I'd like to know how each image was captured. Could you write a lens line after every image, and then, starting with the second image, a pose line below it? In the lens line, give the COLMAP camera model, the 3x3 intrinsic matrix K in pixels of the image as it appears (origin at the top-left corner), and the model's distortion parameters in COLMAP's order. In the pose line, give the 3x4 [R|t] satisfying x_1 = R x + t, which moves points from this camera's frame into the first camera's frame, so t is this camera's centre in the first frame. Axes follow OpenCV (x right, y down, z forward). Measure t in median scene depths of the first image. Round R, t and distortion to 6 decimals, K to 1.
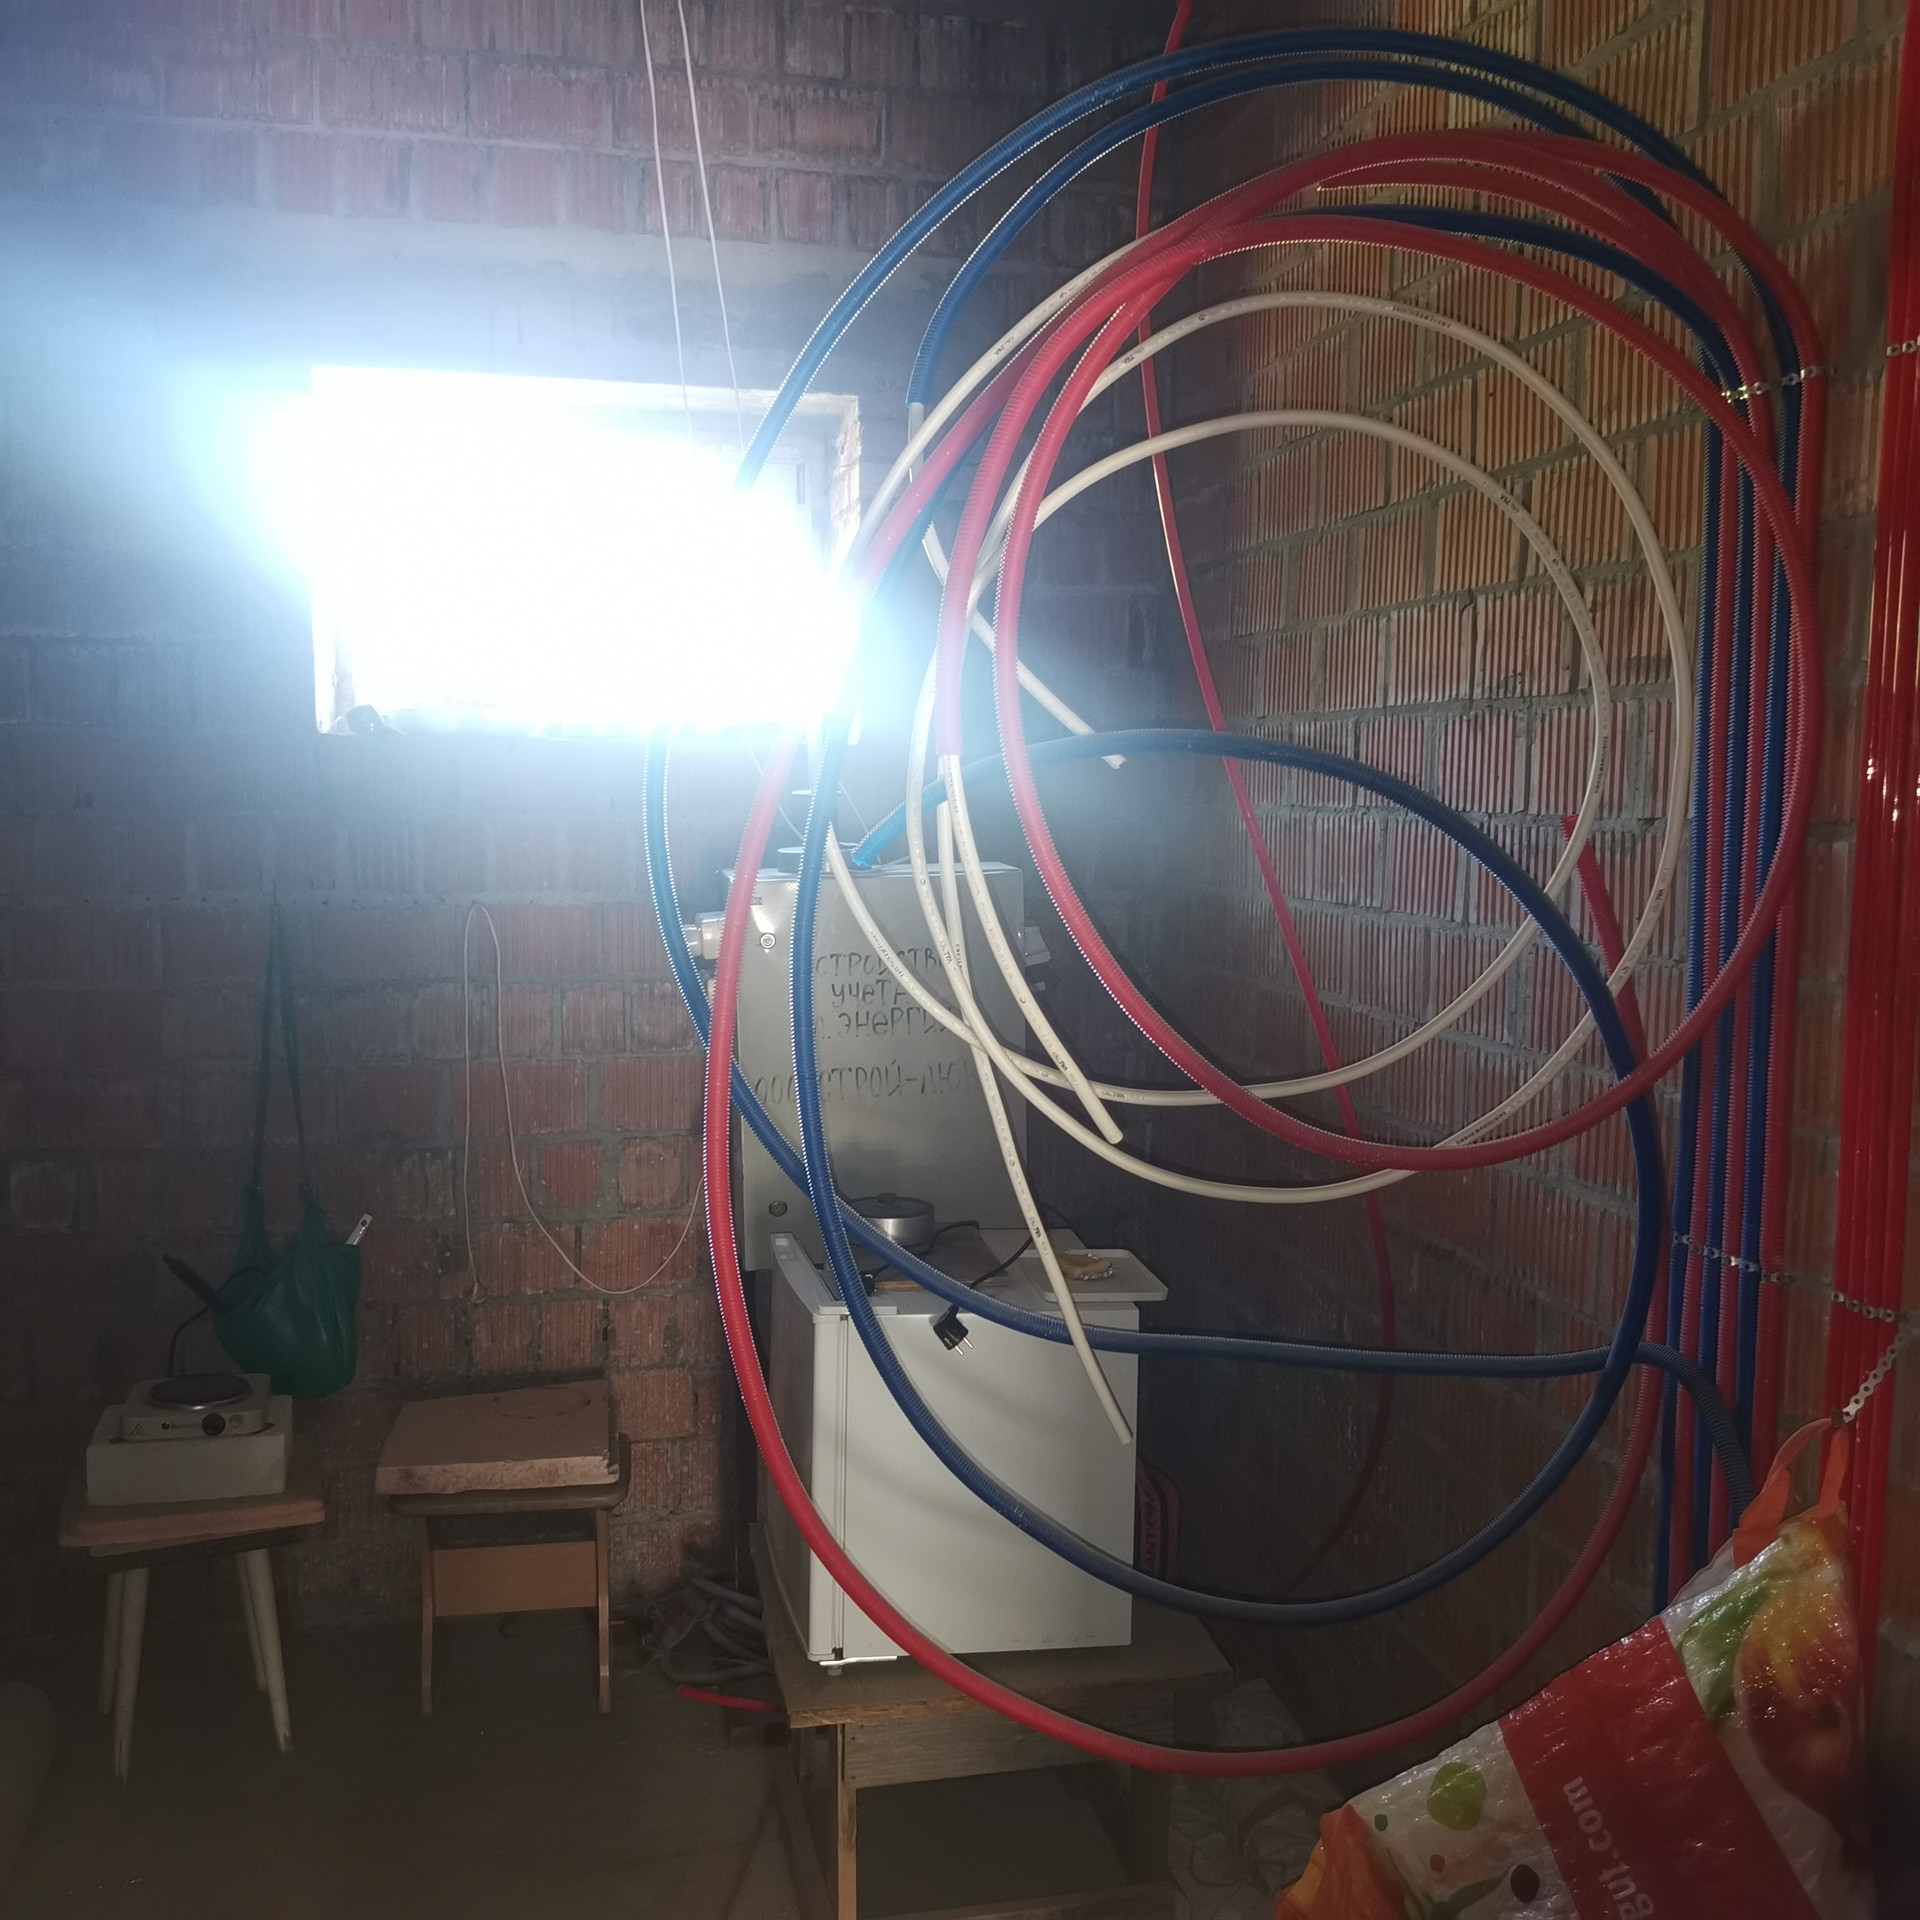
lens RADIAL K [[1940.5, 0, 1004.5], [0, 1940.5, 968.0], [0, 0, 1]] dist [0.039433, -0.143971]
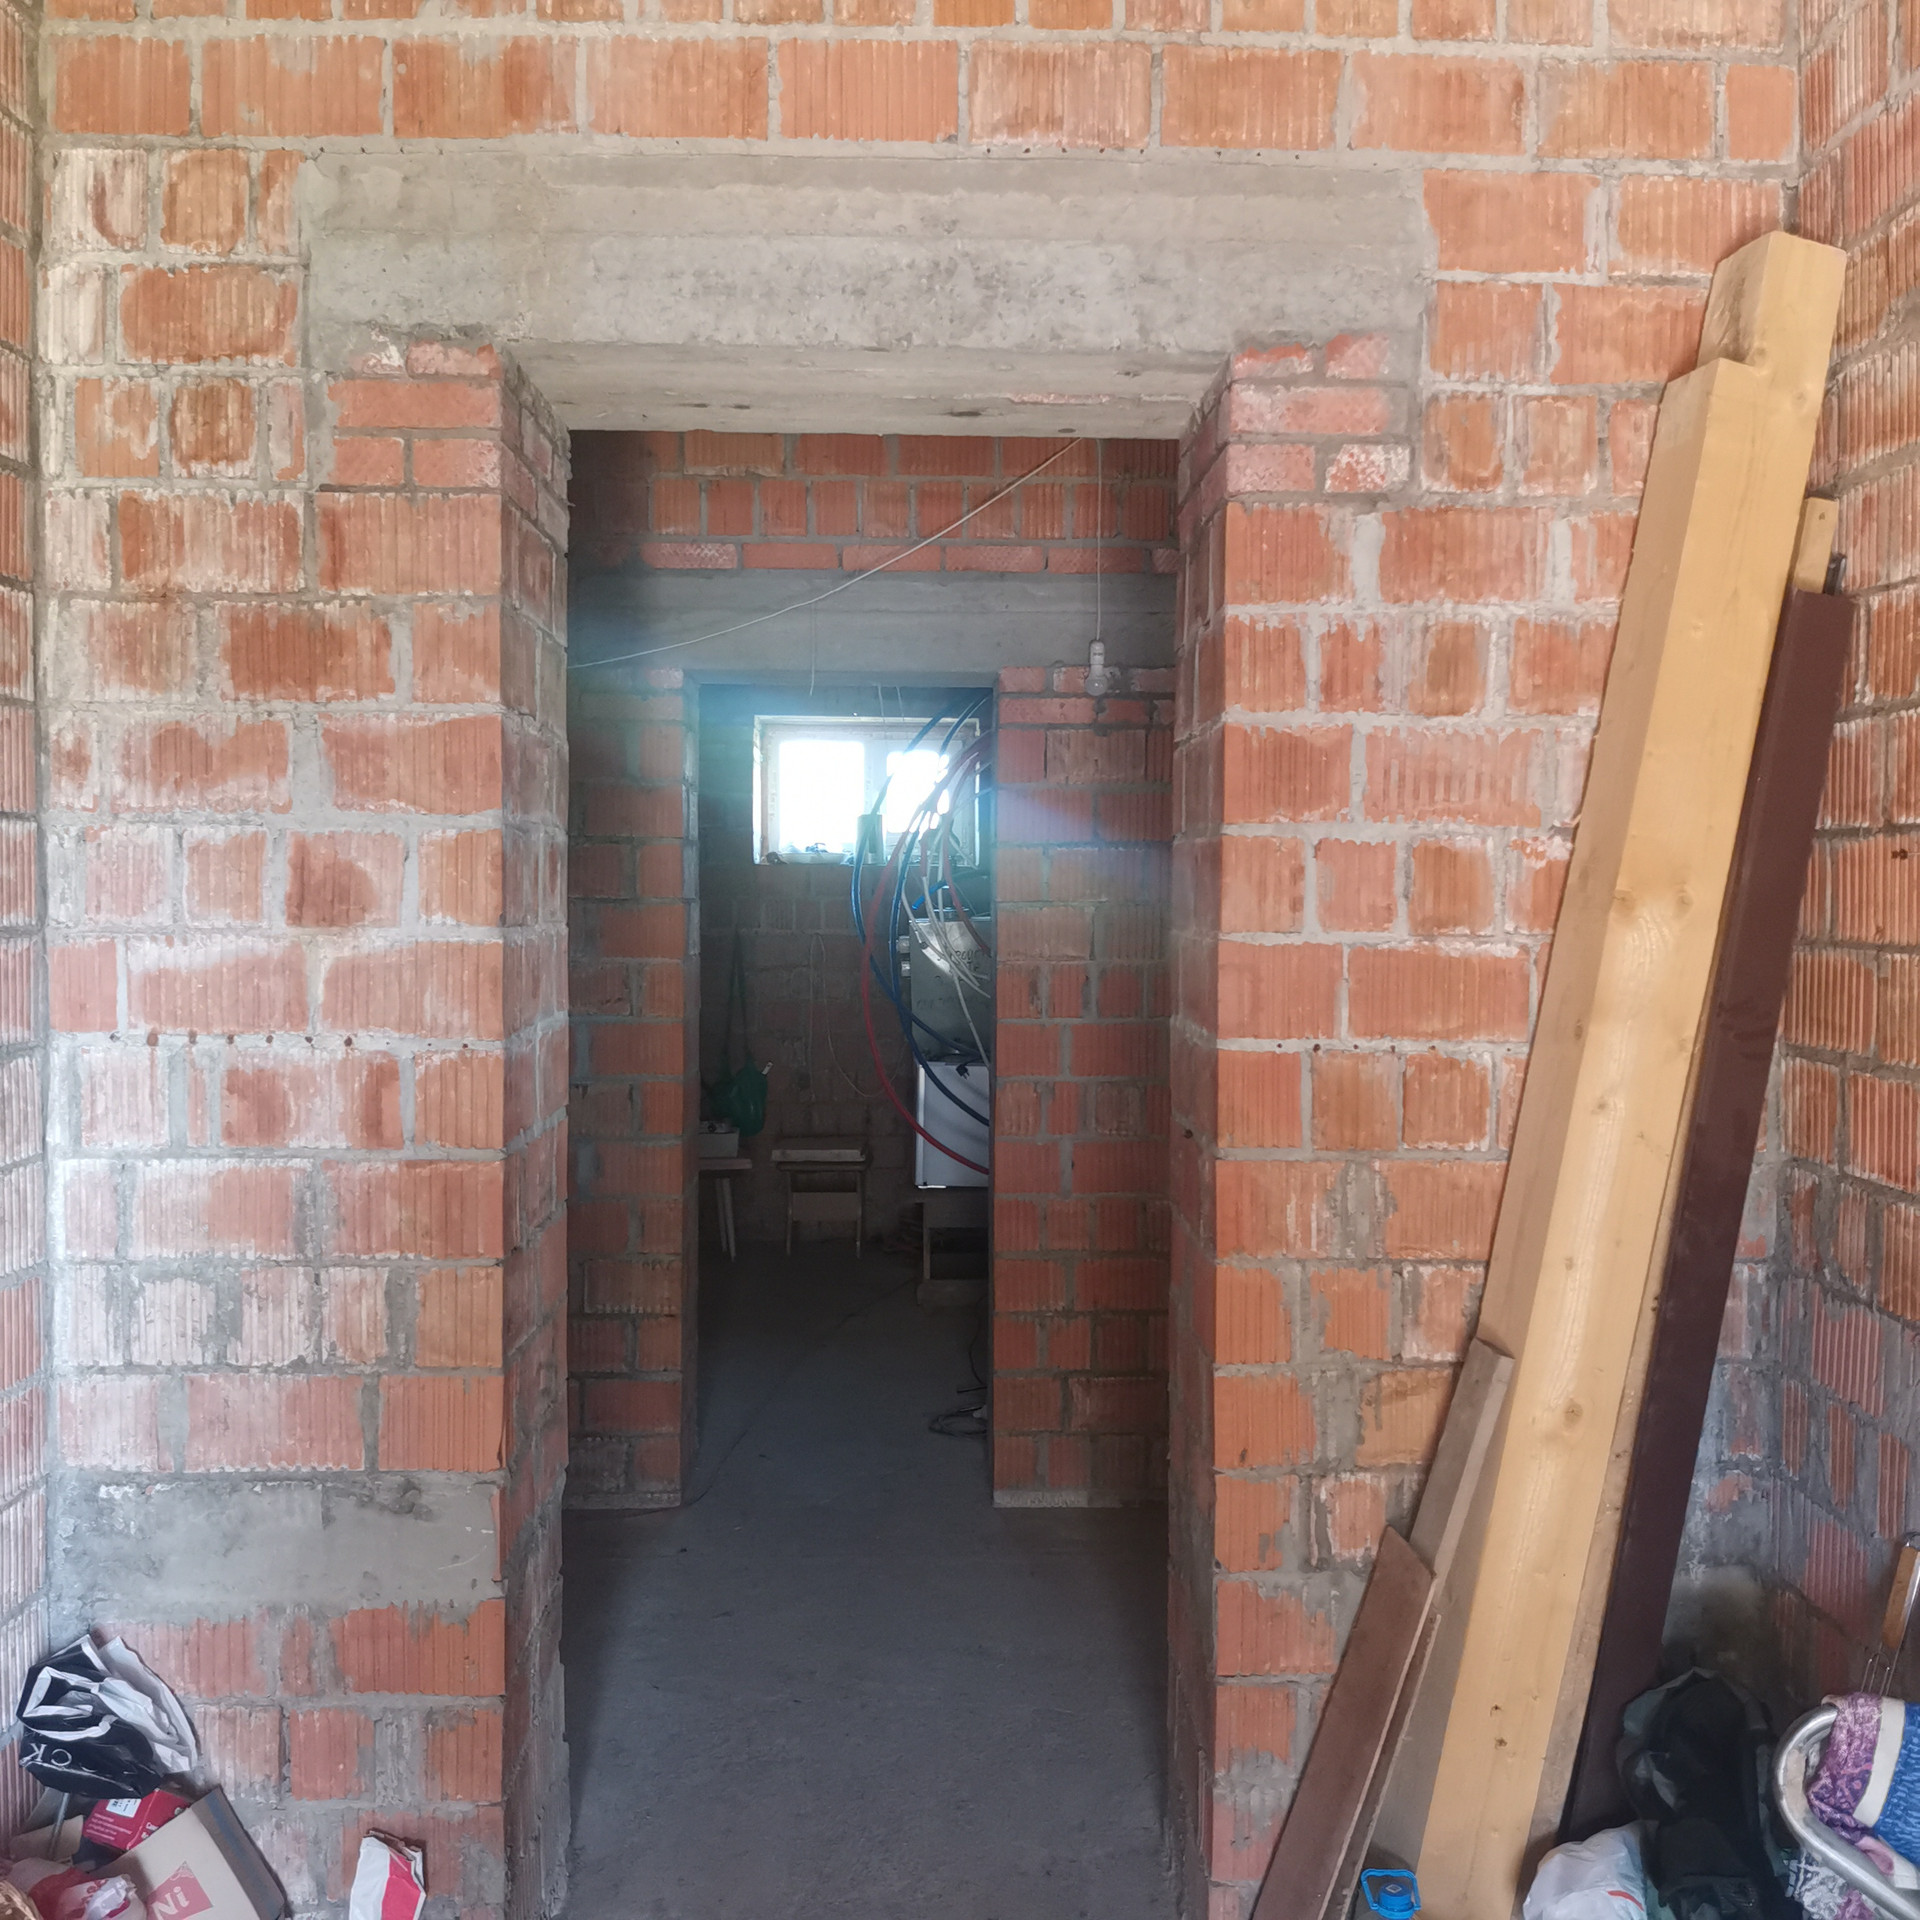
lens RADIAL K [[1993.7, 0, 990.2], [0, 1993.7, 960.5], [0, 0, 1]] dist [-0.040735, -0.012638]
pose [[0.983984, 0.020066, -0.177126, 0.404603], [-0.028306, 0.998625, -0.044114, 0.108100], [0.175997, 0.048421, 0.983199, -1.486318]]
